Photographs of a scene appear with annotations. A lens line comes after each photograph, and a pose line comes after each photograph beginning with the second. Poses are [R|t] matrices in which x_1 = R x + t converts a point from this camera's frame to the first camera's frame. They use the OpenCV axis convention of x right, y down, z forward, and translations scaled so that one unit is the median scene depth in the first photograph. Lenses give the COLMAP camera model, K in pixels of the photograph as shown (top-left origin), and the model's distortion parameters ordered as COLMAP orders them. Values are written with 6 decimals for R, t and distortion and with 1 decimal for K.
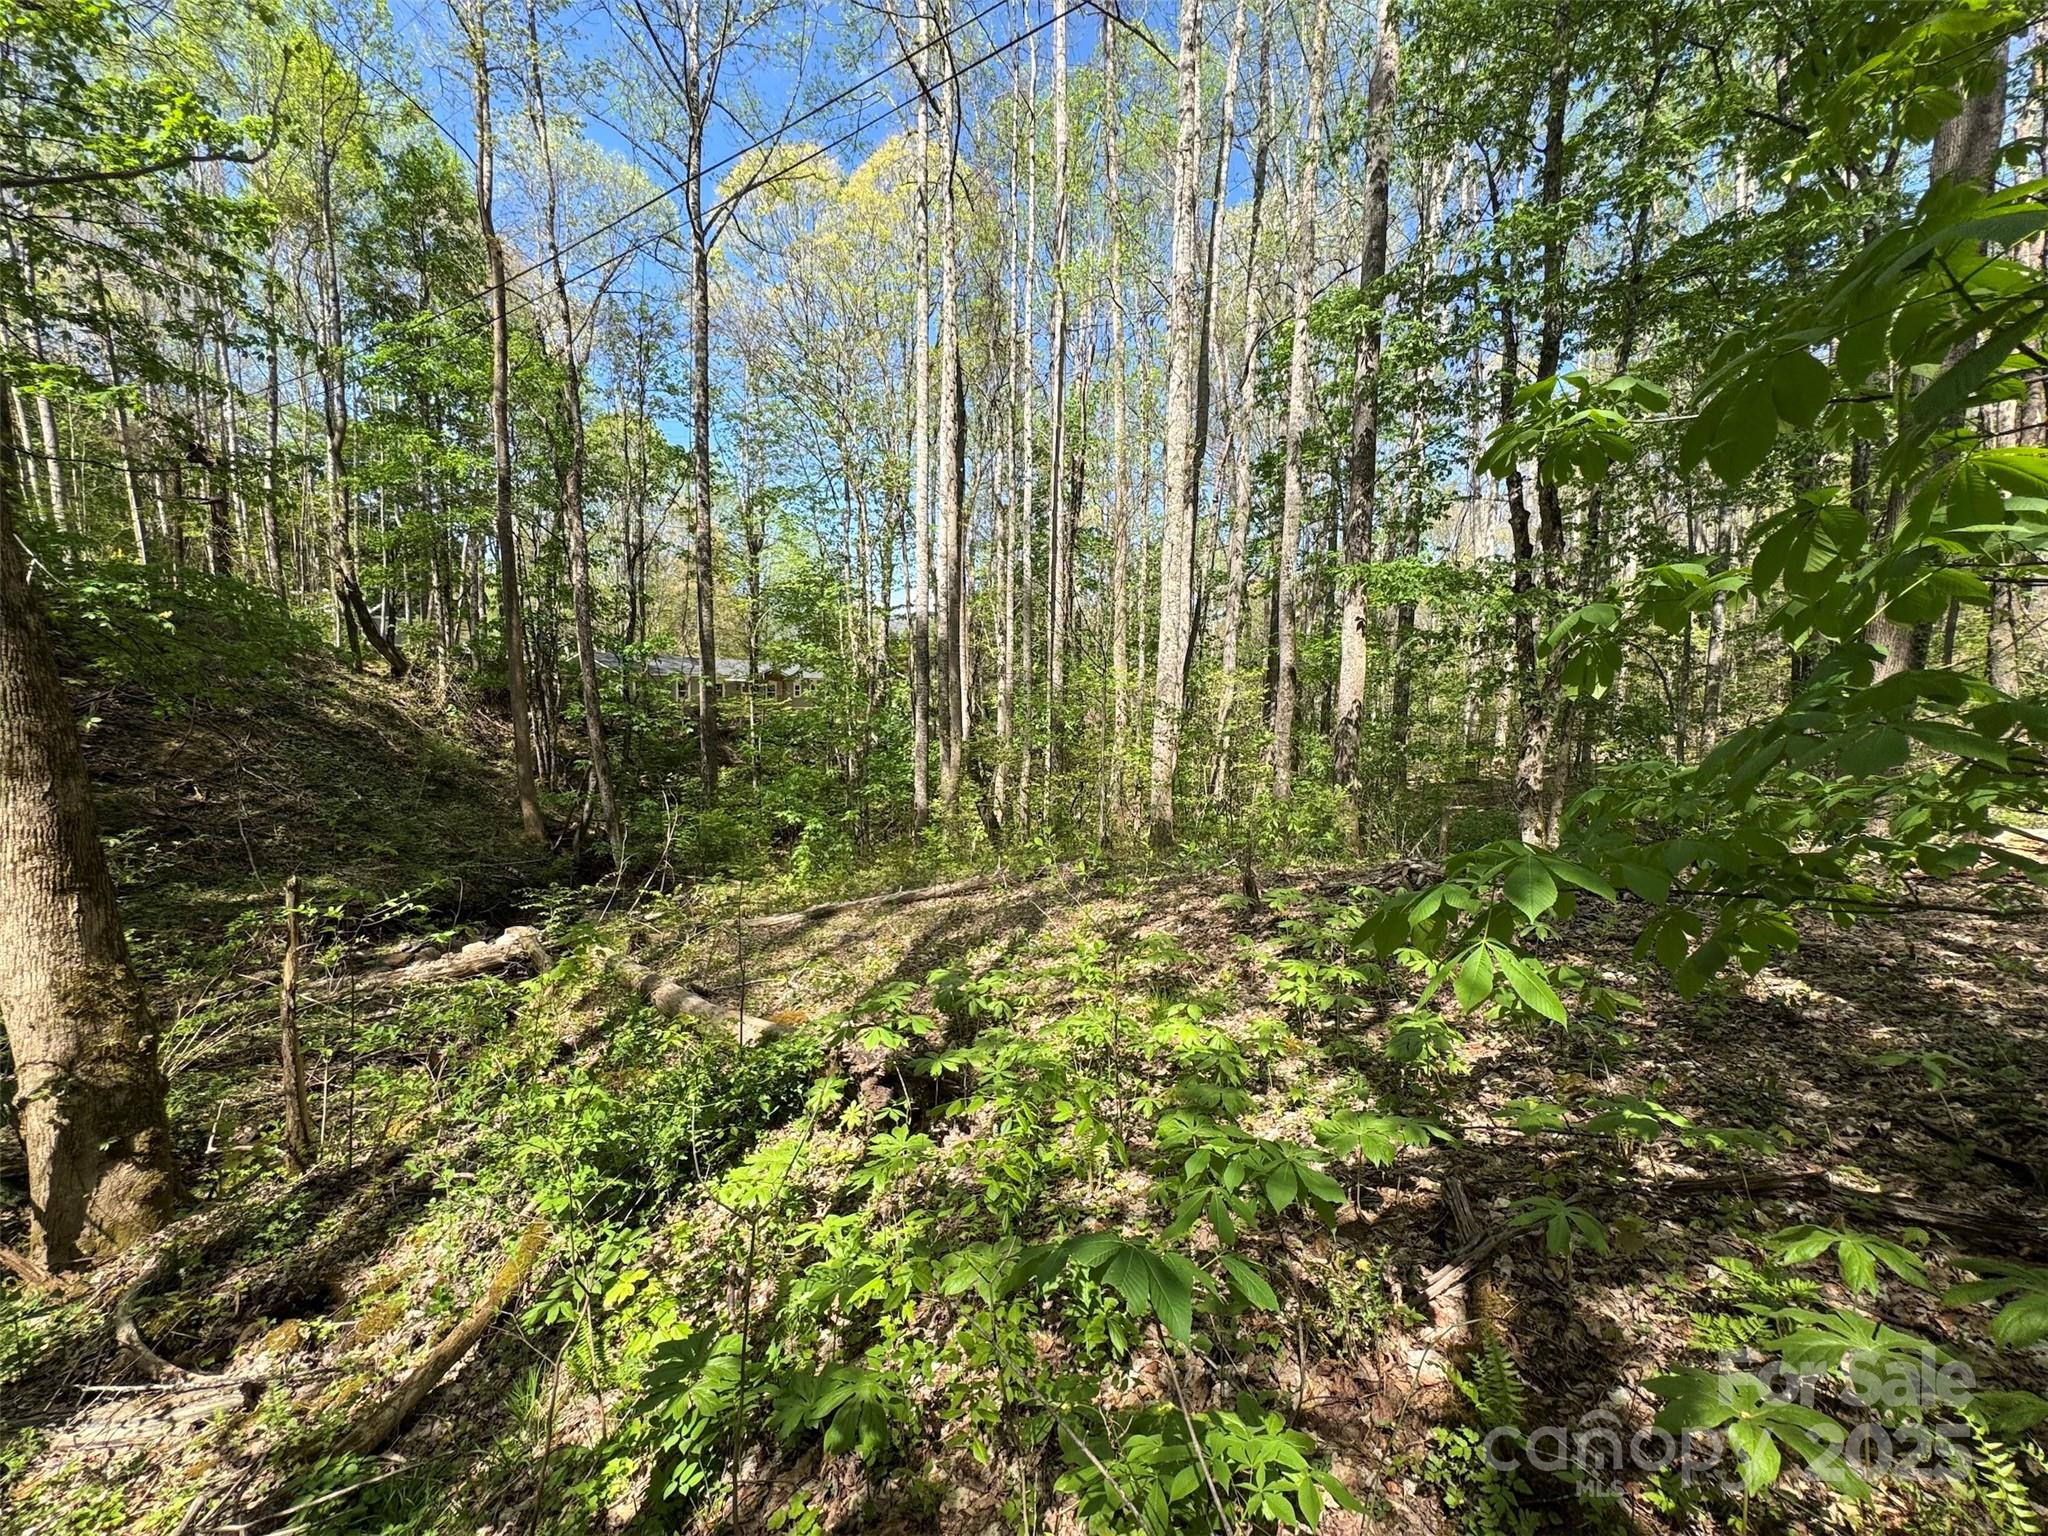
lens RADIAL K [[820.8, 0, 1022.0], [0, 820.8, 777.4], [0, 0, 1]] dist [0.001306, 0.000252]
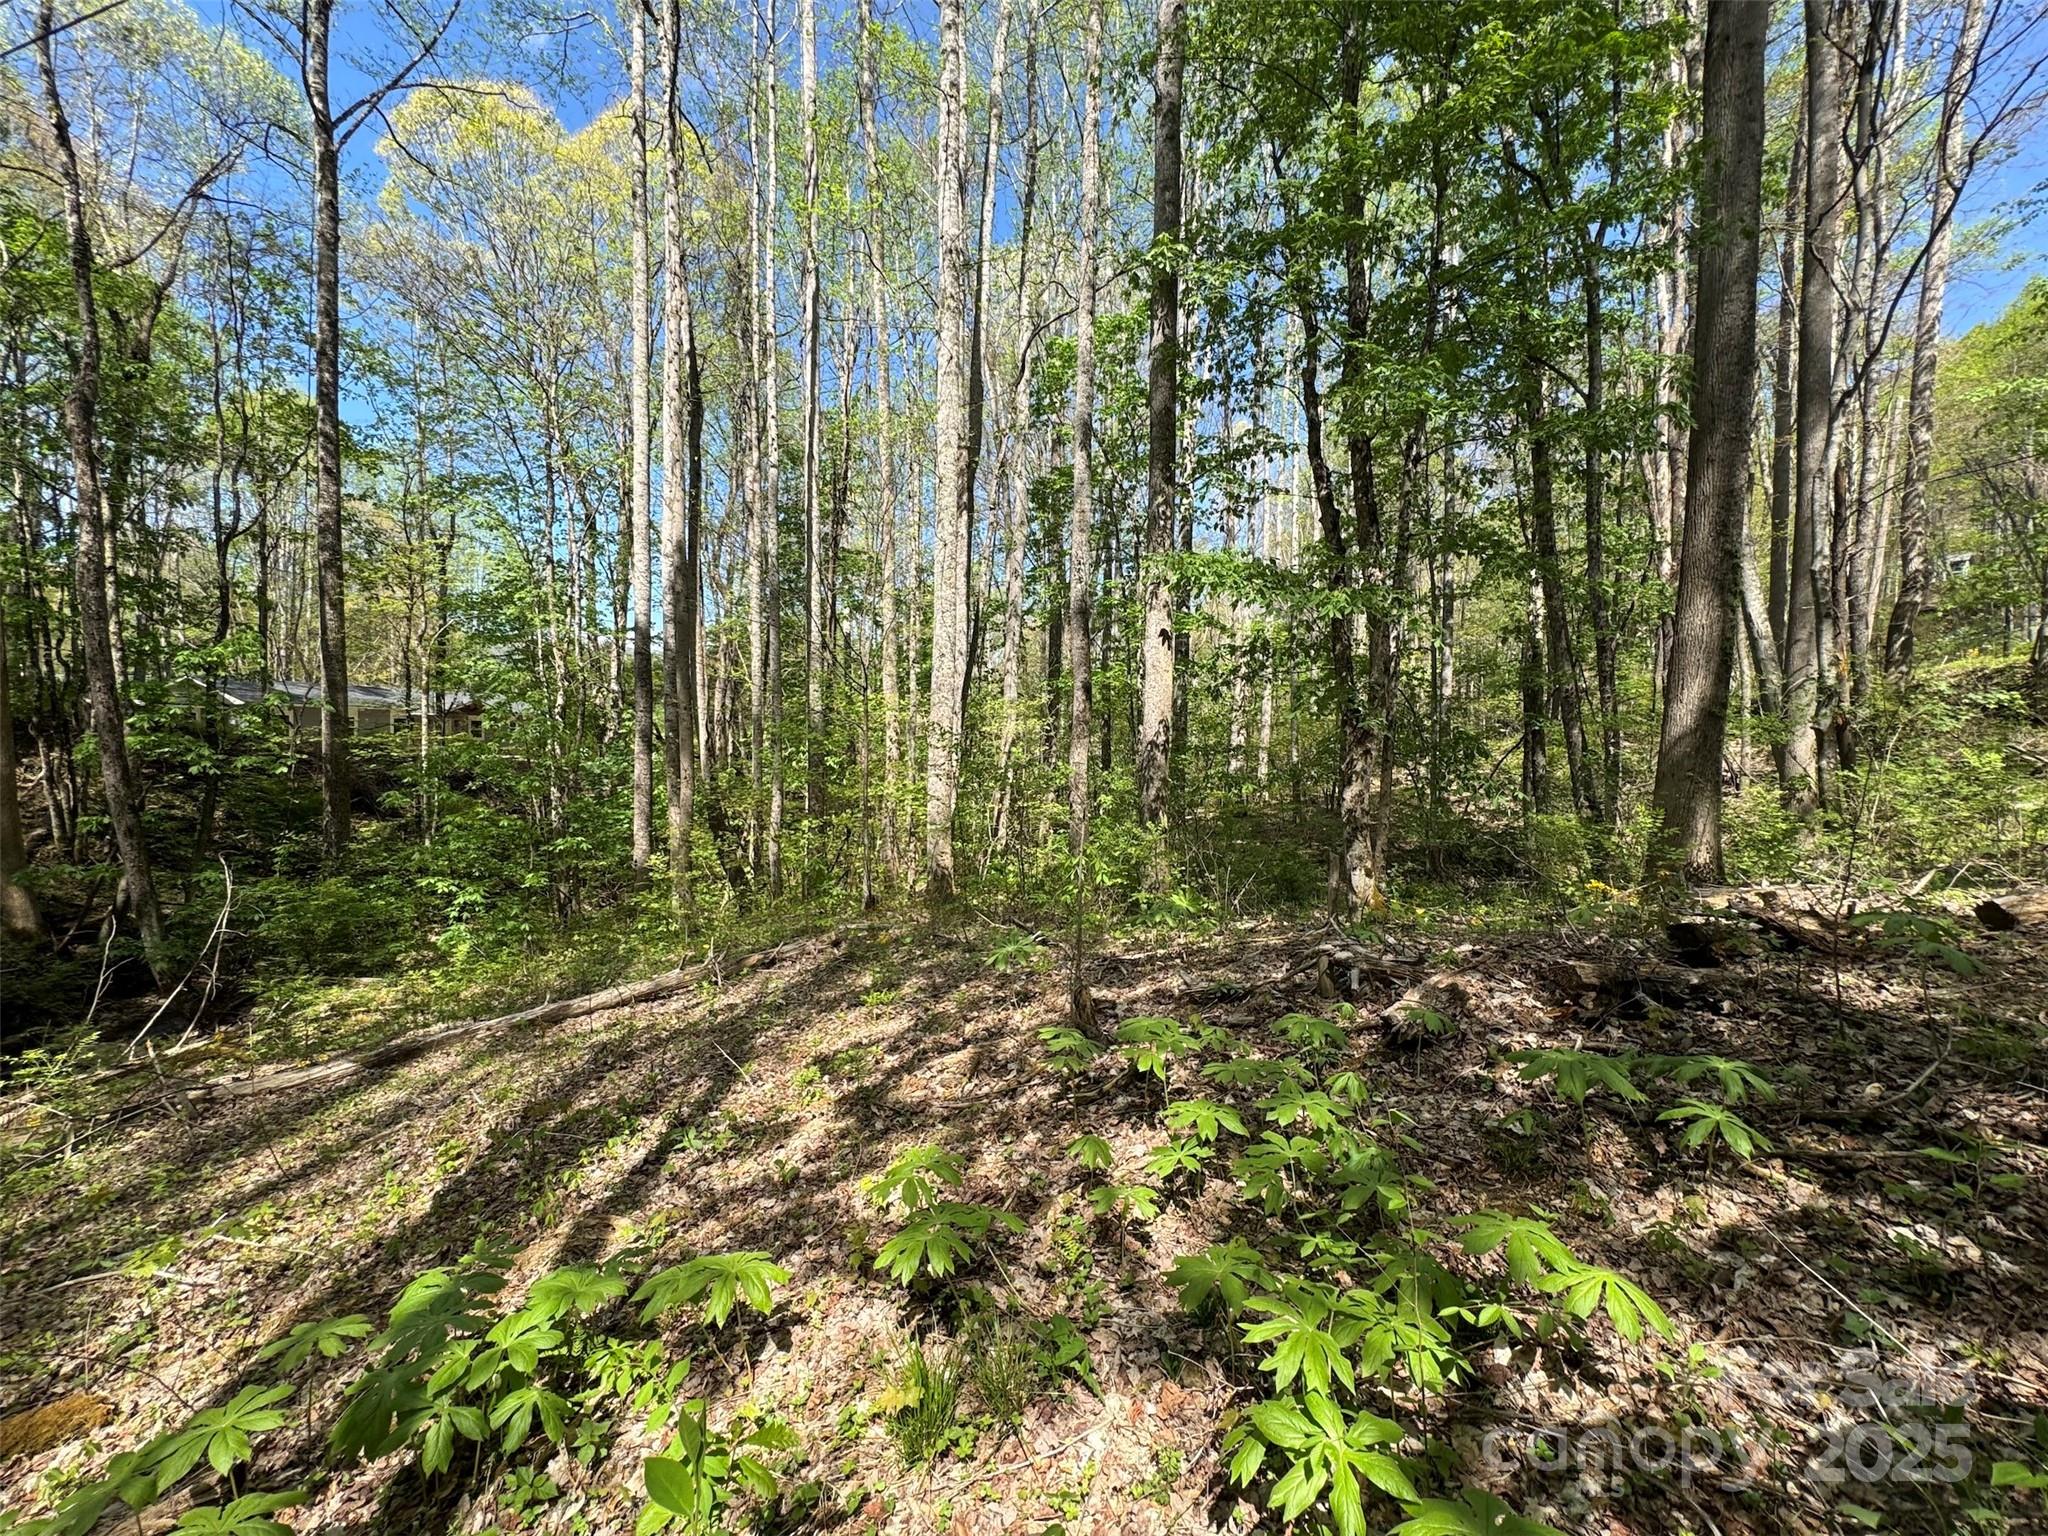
lens RADIAL K [[820.8, 0, 1021.7], [0, 820.8, 766.0], [0, 0, 1]] dist [0.001306, 0.000252]
pose [[0.964720, -0.009685, 0.263100, 0.026800], [0.026566, 0.997804, -0.060682, -0.000816], [-0.261935, 0.065531, 0.962858, 0.141006]]
